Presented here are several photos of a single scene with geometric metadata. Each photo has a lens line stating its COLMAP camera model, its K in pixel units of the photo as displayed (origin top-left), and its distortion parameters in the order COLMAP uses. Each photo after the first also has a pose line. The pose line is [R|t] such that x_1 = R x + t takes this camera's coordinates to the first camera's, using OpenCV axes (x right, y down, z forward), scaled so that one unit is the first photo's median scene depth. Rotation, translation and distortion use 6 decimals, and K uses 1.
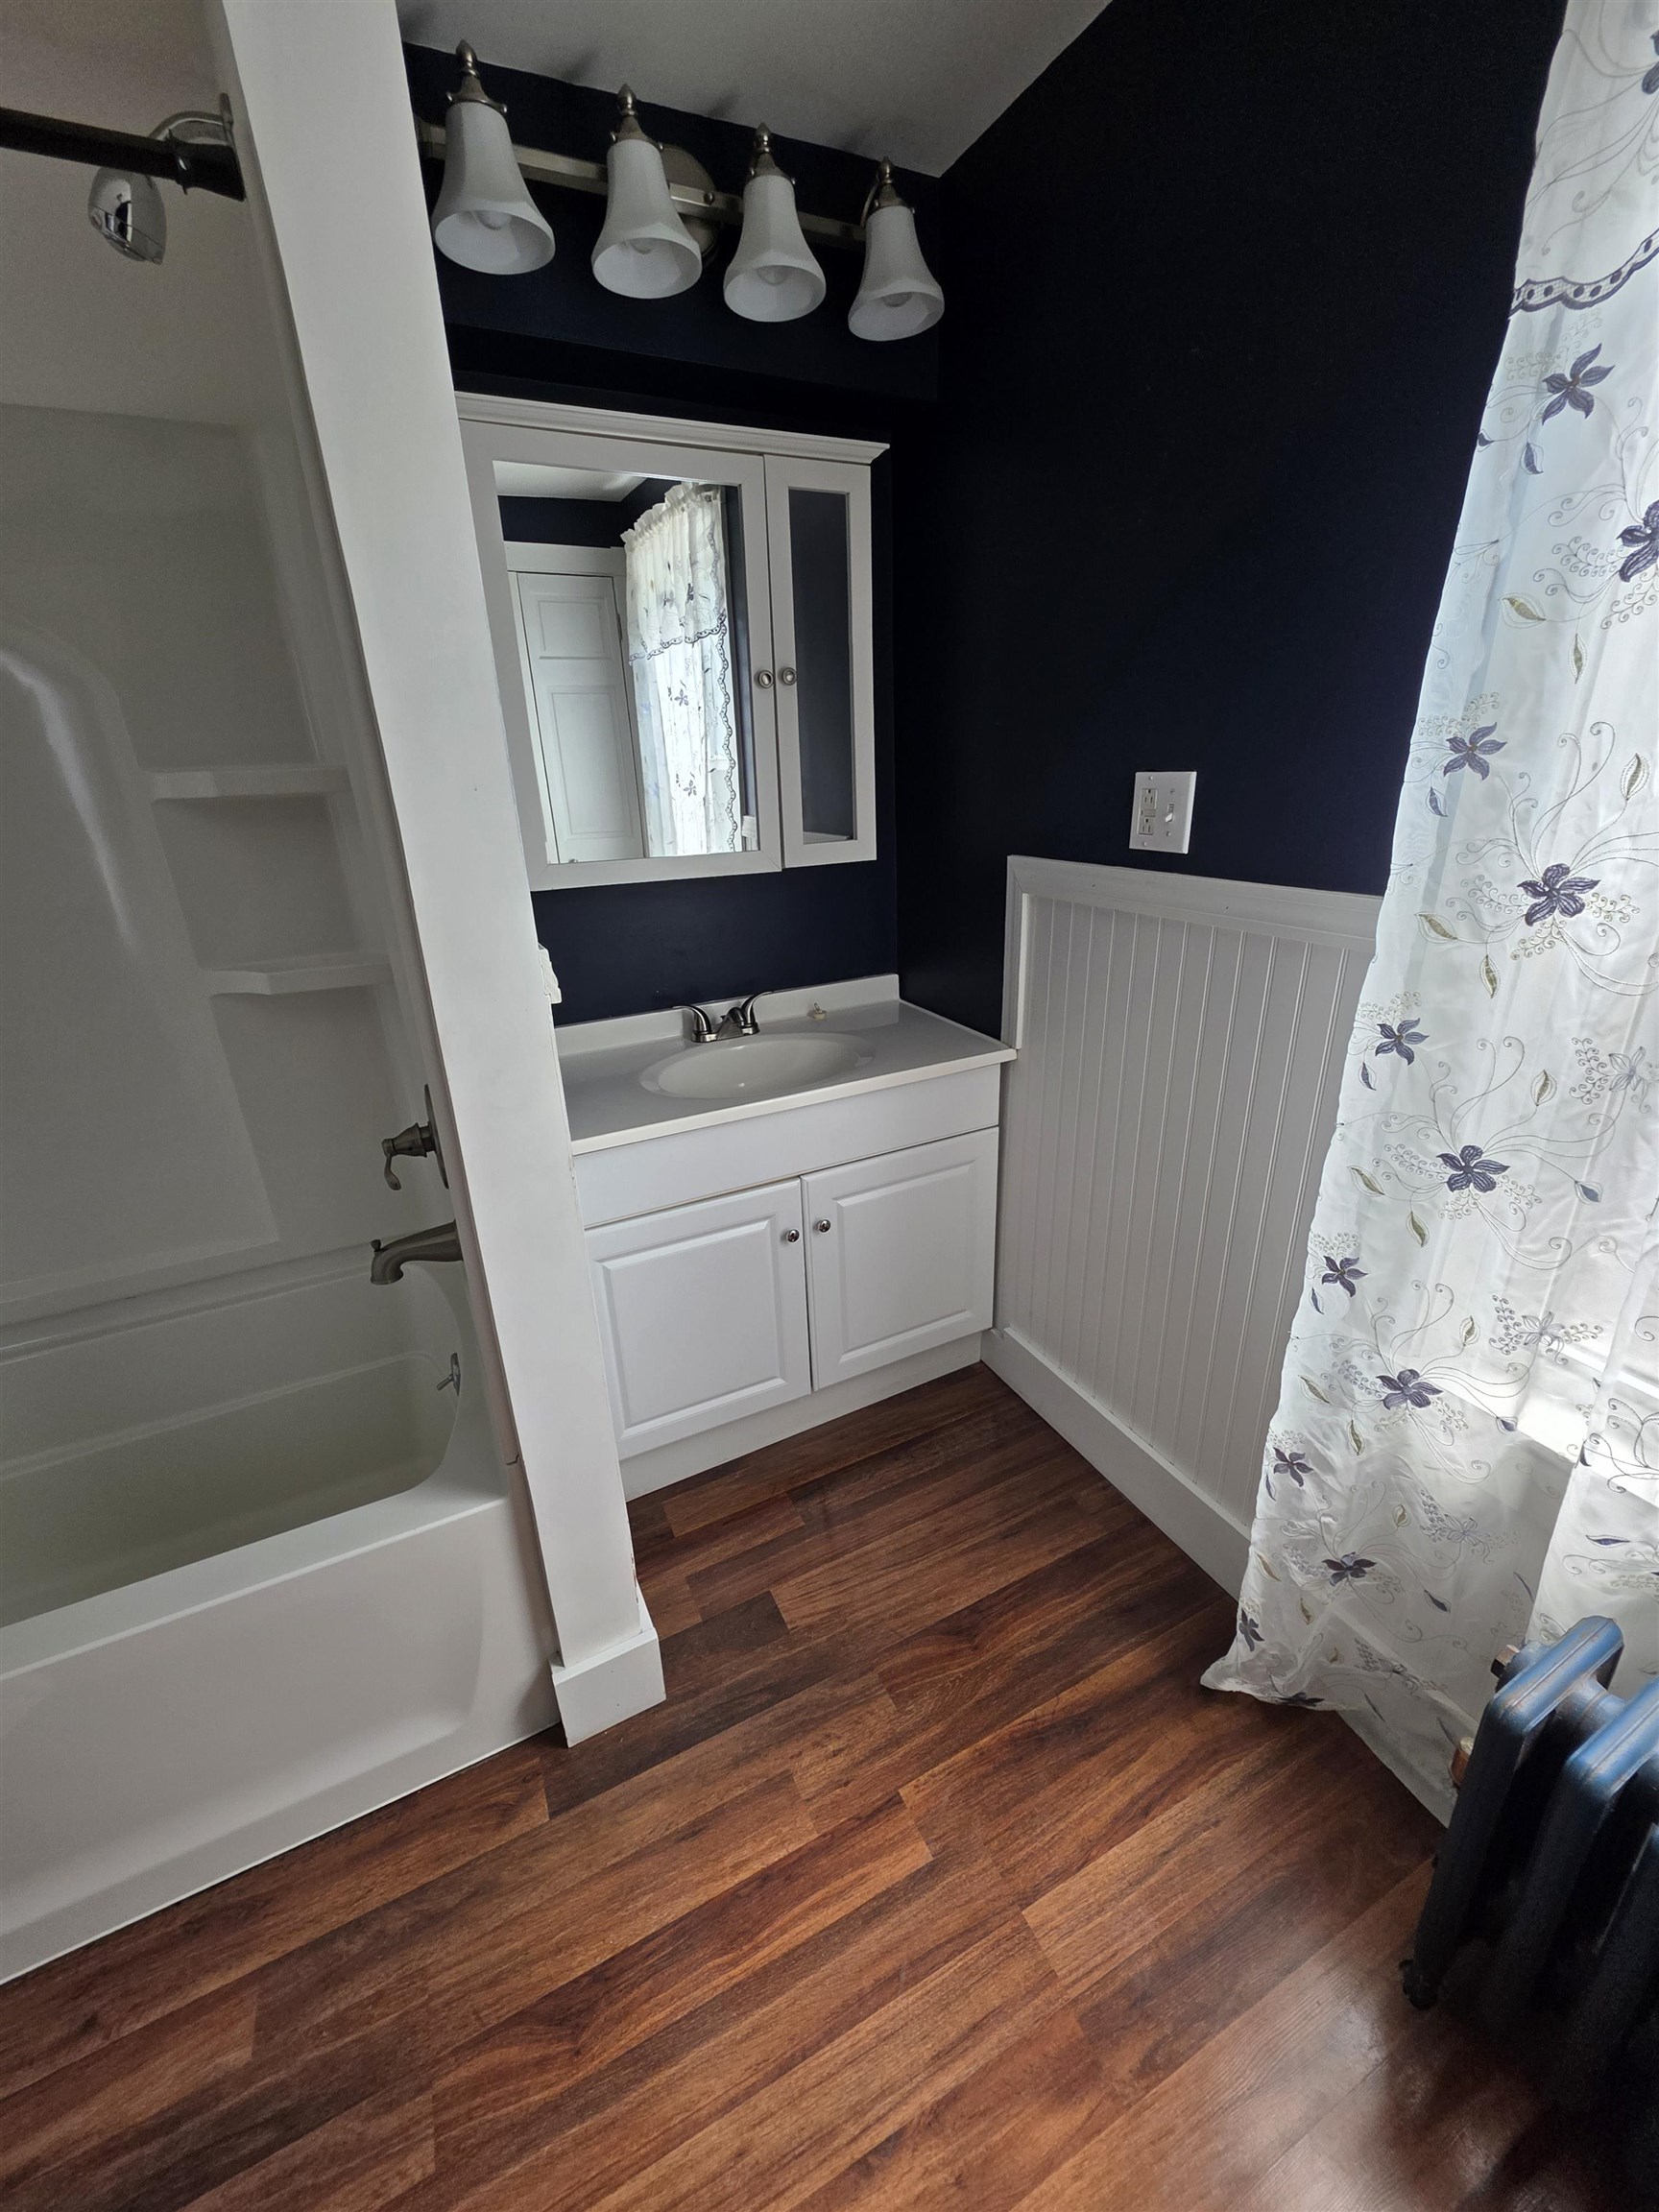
lens RADIAL K [[881.3, 0, 837.1], [0, 881.3, 1096.7], [0, 0, 1]] dist [0.005908, -0.000682]
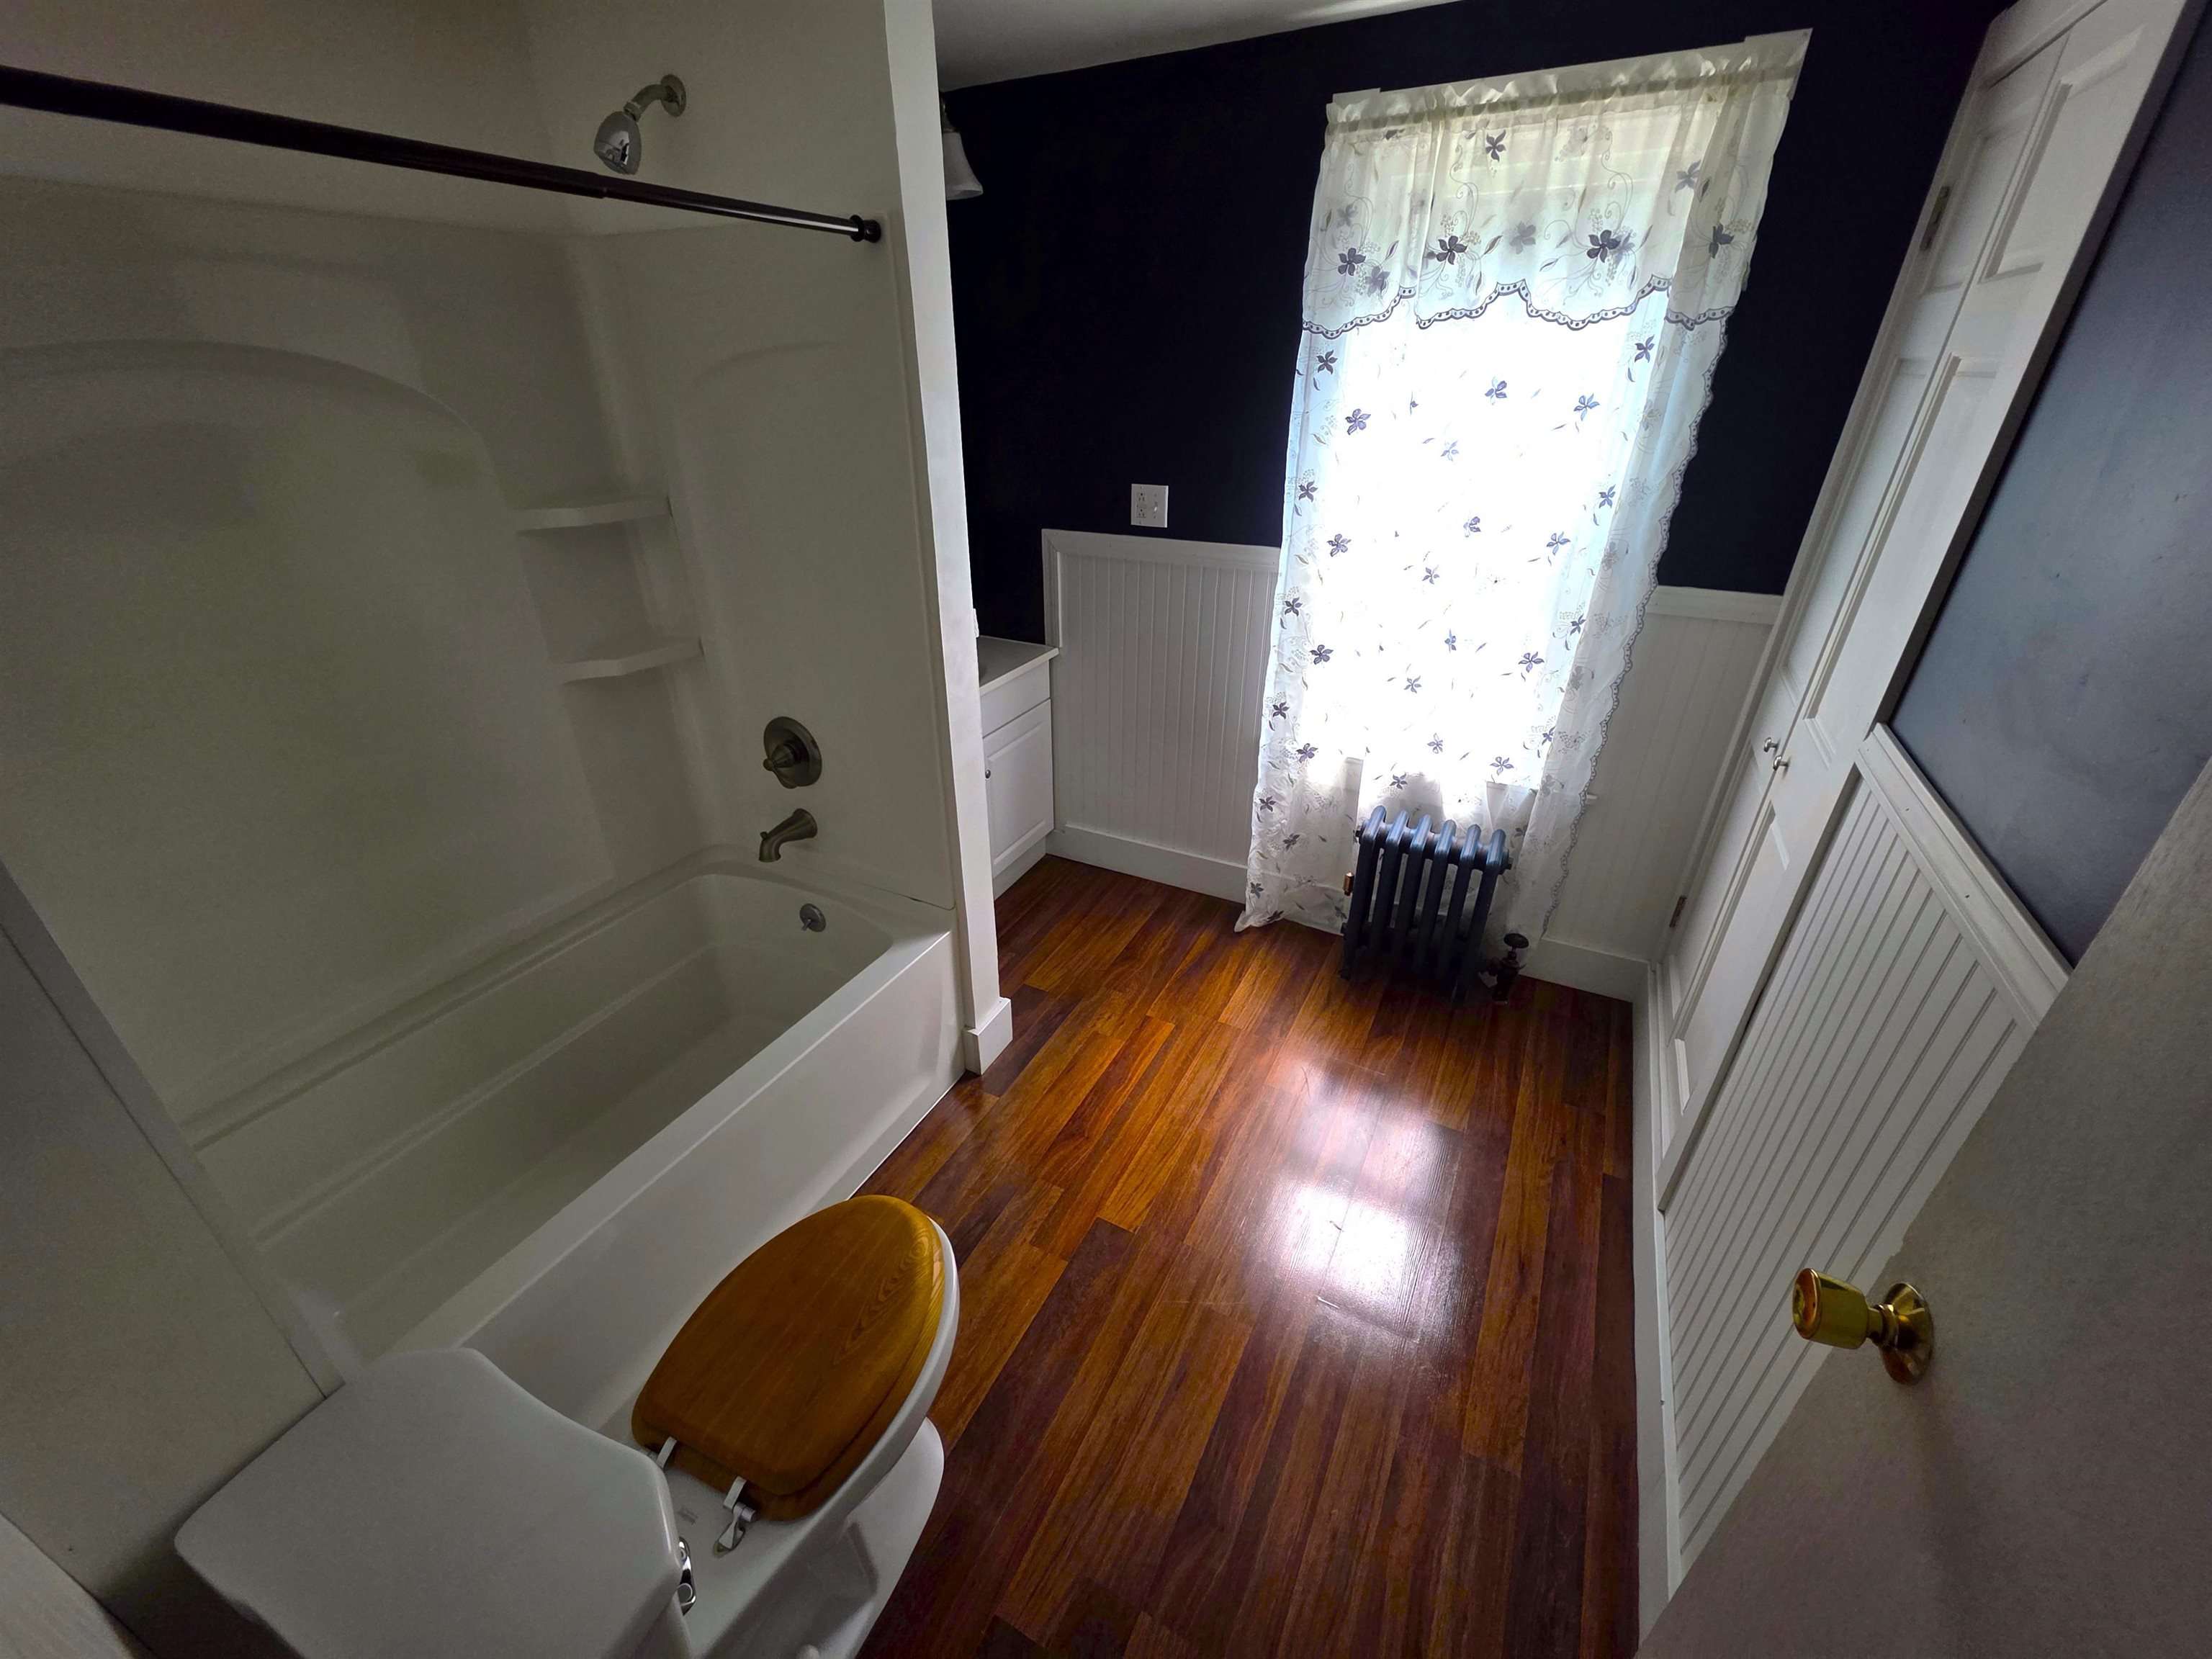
lens RADIAL K [[881.3, 0, 1094.2], [0, 881.3, 831.9], [0, 0, 1]] dist [0.005908, -0.000682]
pose [[0.808555, -0.249774, 0.532778, -1.026500], [0.188710, 0.967682, 0.167274, 0.022775], [-0.557340, -0.034710, 0.829559, -0.609432]]
